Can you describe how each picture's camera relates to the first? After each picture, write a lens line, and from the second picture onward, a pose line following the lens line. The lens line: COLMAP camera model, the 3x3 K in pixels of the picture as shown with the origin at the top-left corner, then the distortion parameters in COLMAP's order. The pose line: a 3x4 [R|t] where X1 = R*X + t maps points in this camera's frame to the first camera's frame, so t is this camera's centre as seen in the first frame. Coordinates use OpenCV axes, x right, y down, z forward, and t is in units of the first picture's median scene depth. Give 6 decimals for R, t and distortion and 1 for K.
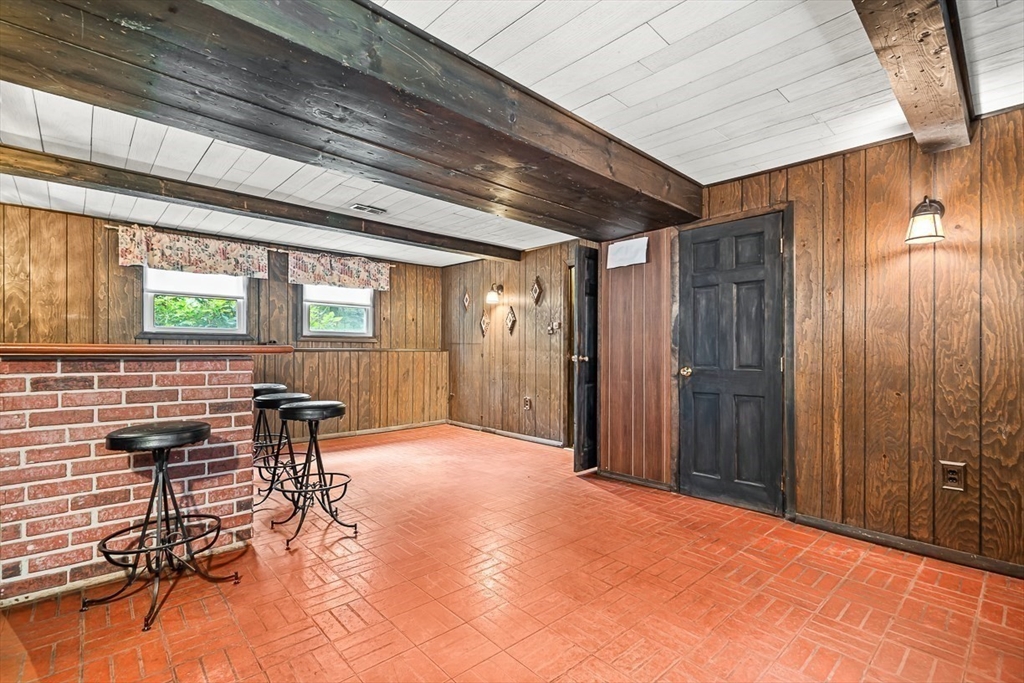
lens RADIAL K [[472.7, 0, 514.5], [0, 472.7, 351.0], [0, 0, 1]] dist [-0.002127, 0.000153]
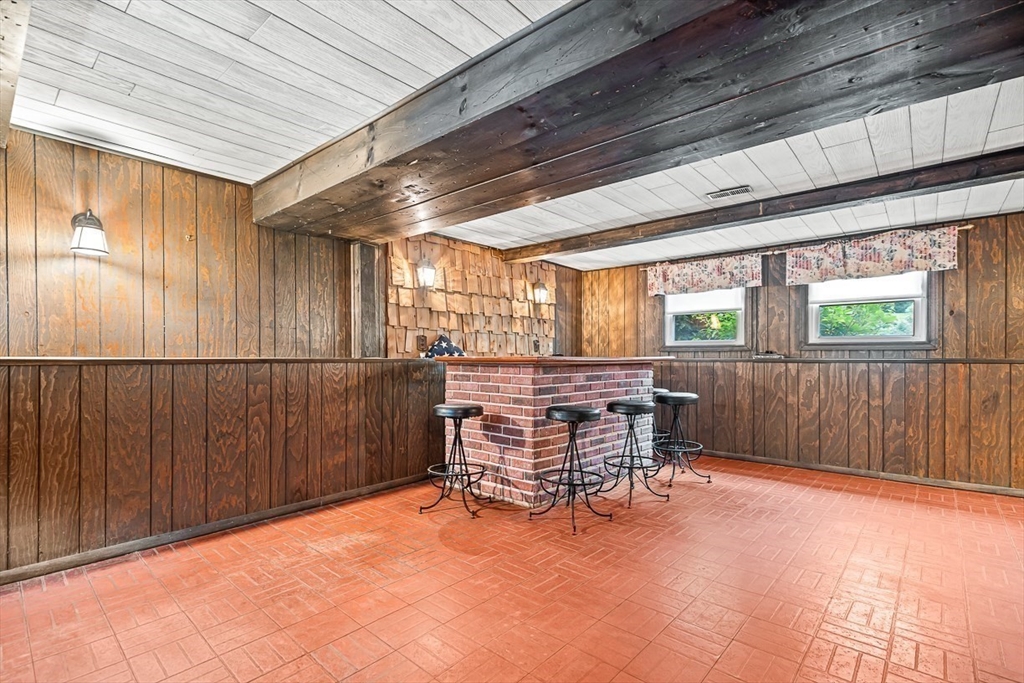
lens RADIAL K [[472.7, 0, 514.5], [0, 472.7, 351.0], [0, 0, 1]] dist [-0.002127, 0.000153]
pose [[0.099455, -0.020904, -0.994823, 0.373355], [-0.005127, 0.999755, -0.021520, 0.001688], [0.995029, 0.007241, 0.099323, 0.413953]]
